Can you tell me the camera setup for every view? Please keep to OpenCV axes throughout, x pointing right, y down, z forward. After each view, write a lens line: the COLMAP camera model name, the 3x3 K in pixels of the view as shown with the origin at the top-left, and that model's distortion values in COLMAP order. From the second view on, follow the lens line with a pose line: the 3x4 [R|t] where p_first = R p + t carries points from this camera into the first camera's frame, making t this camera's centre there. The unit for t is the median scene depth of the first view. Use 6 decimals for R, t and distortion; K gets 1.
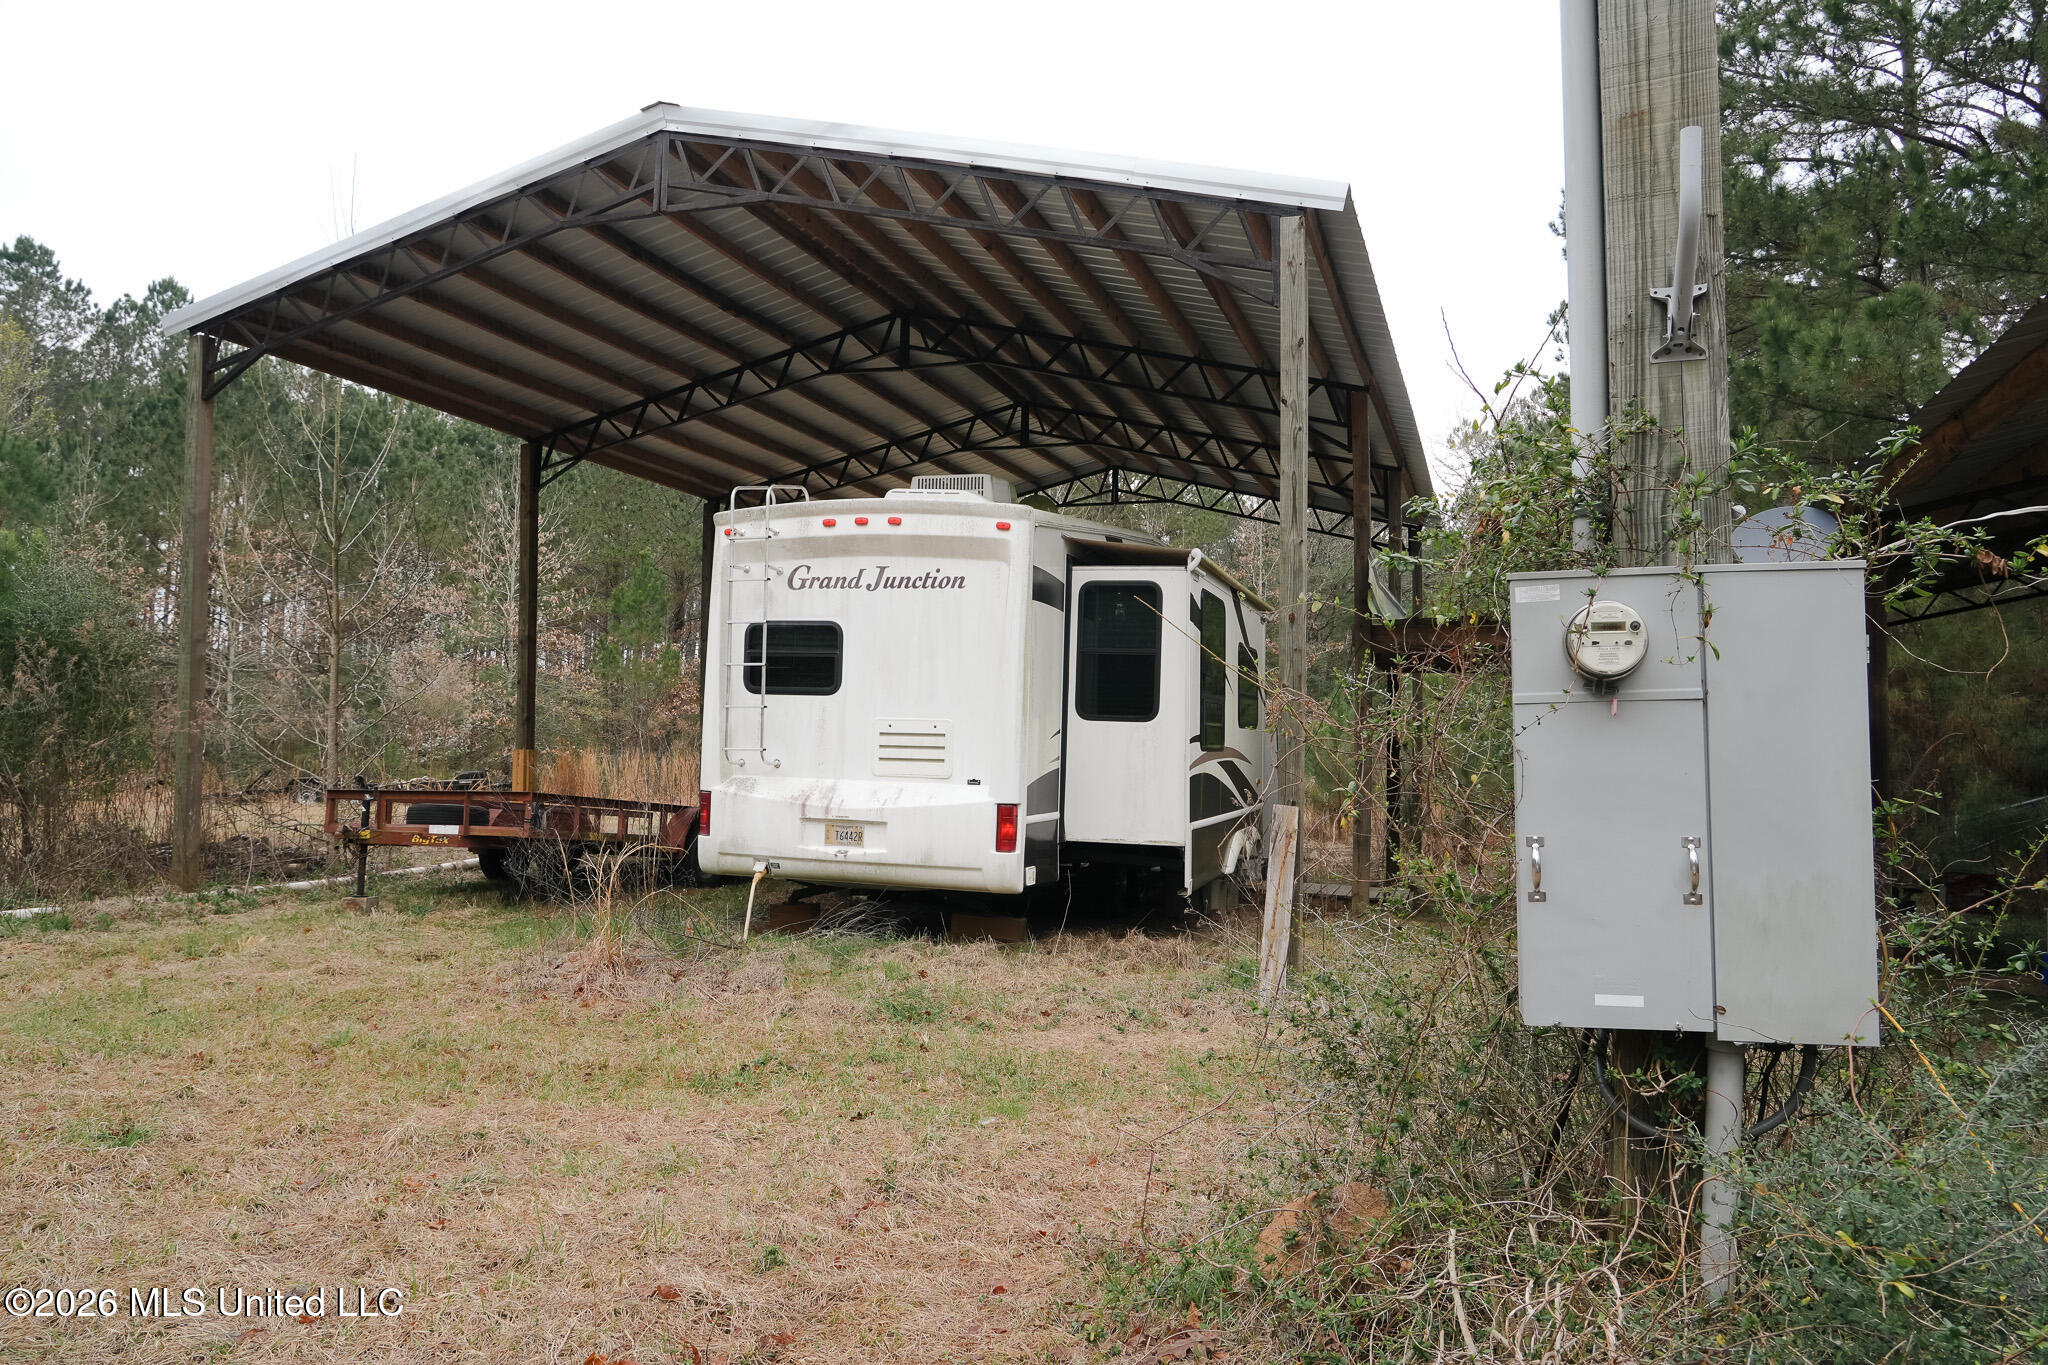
lens RADIAL K [[1398.3, 0, 1022.7], [0, 1398.3, 678.0], [0, 0, 1]] dist [-0.005770, 0.031343]
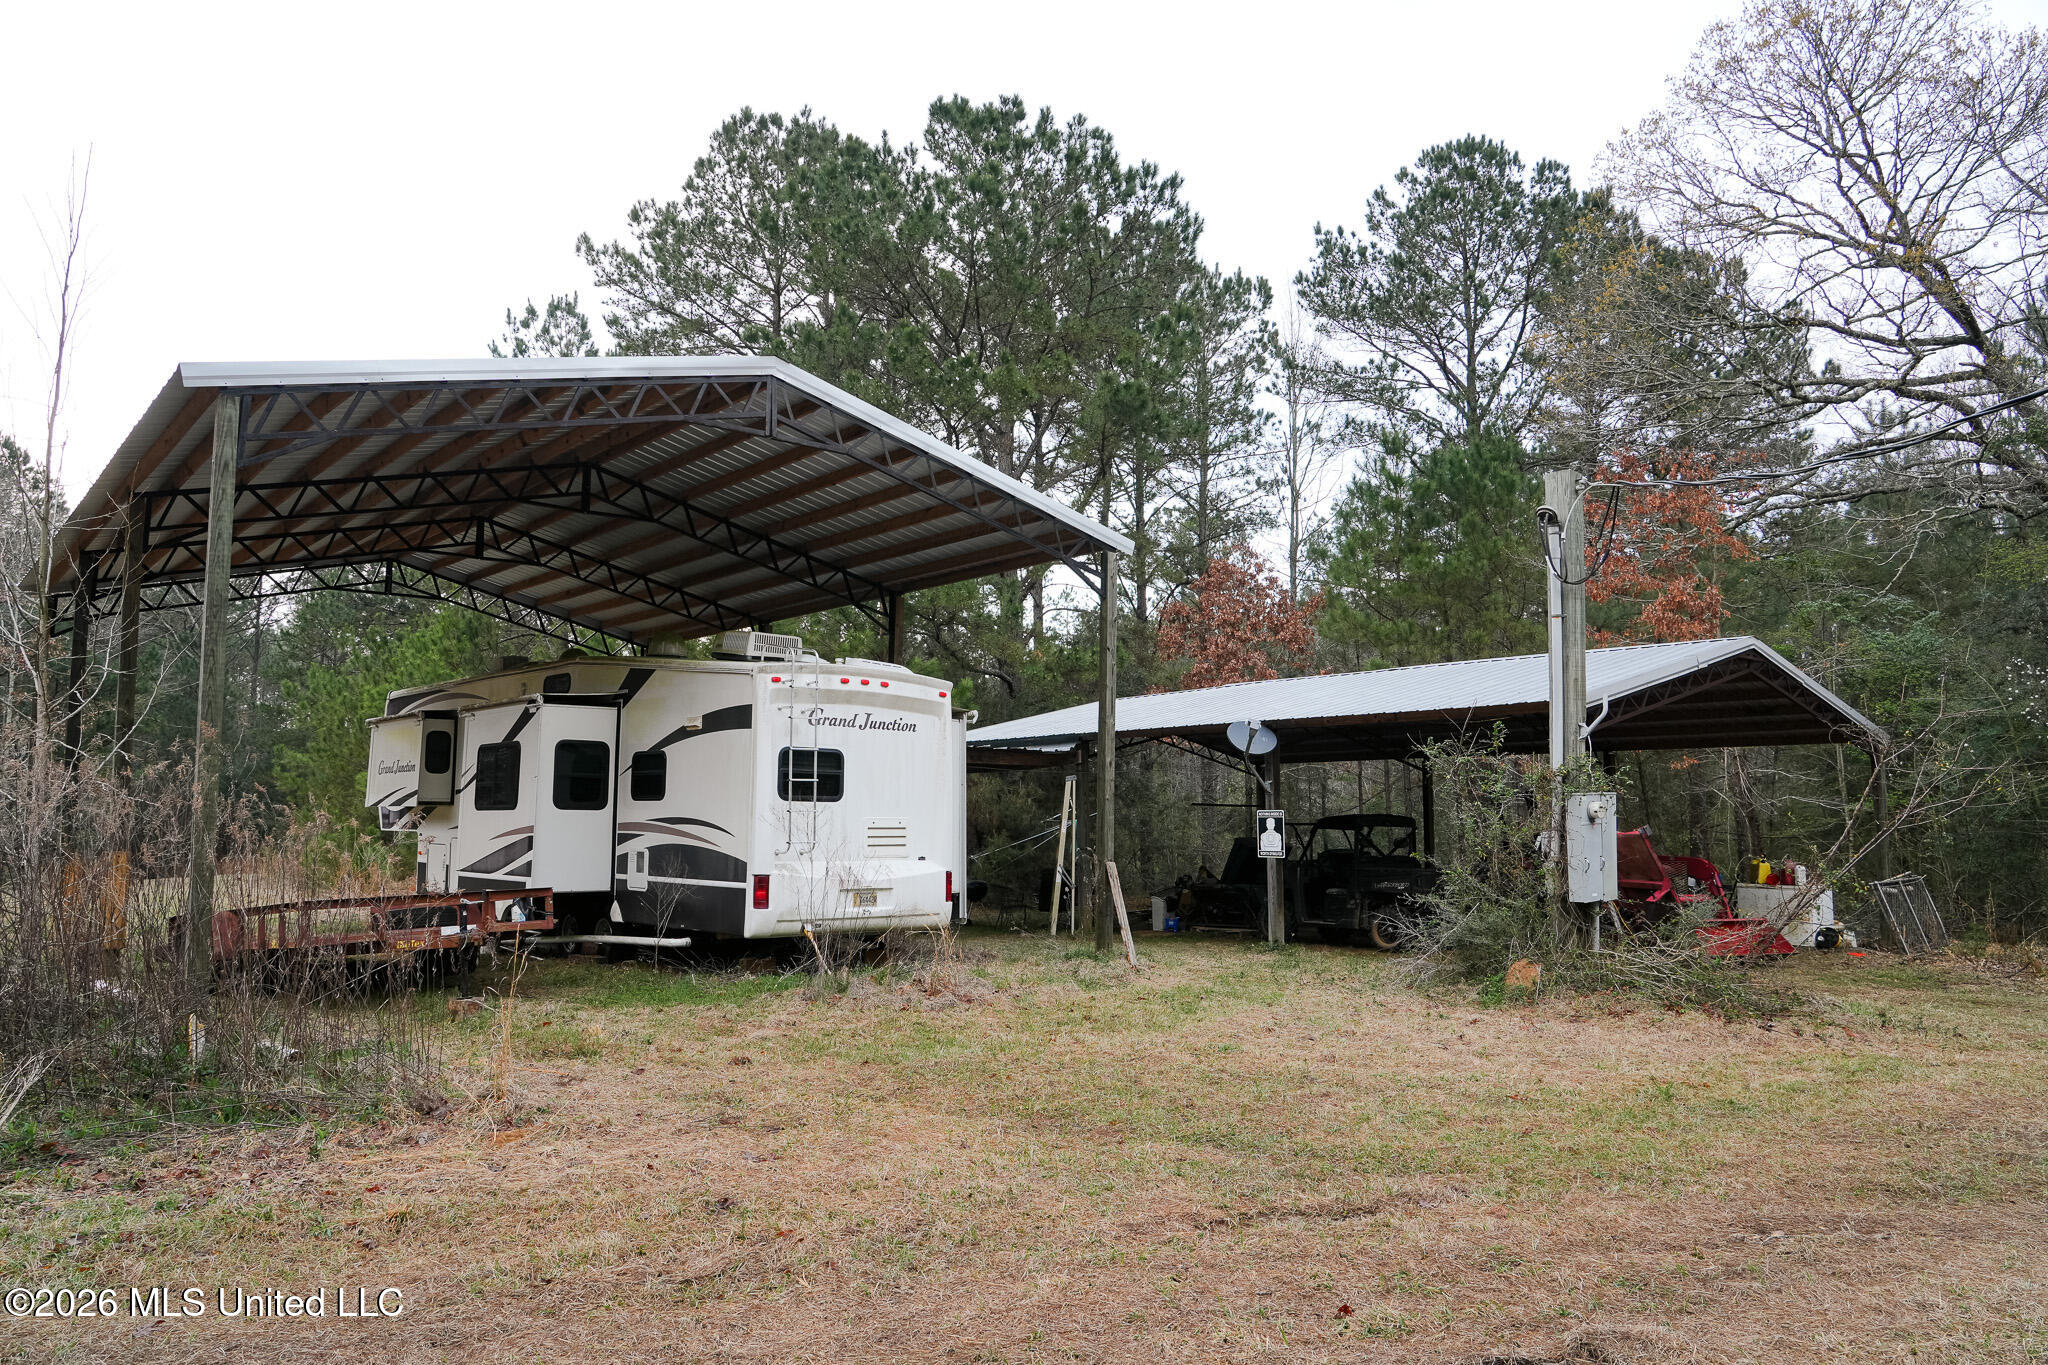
lens RADIAL K [[1398.3, 0, 1025.1], [0, 1398.3, 682.3], [0, 0, 1]] dist [-0.005770, 0.031343]
pose [[0.509450, 0.063645, 0.858143, -1.270369], [-0.035870, 0.997965, -0.052720, -0.040844], [-0.859752, -0.003924, 0.510697, 0.112616]]
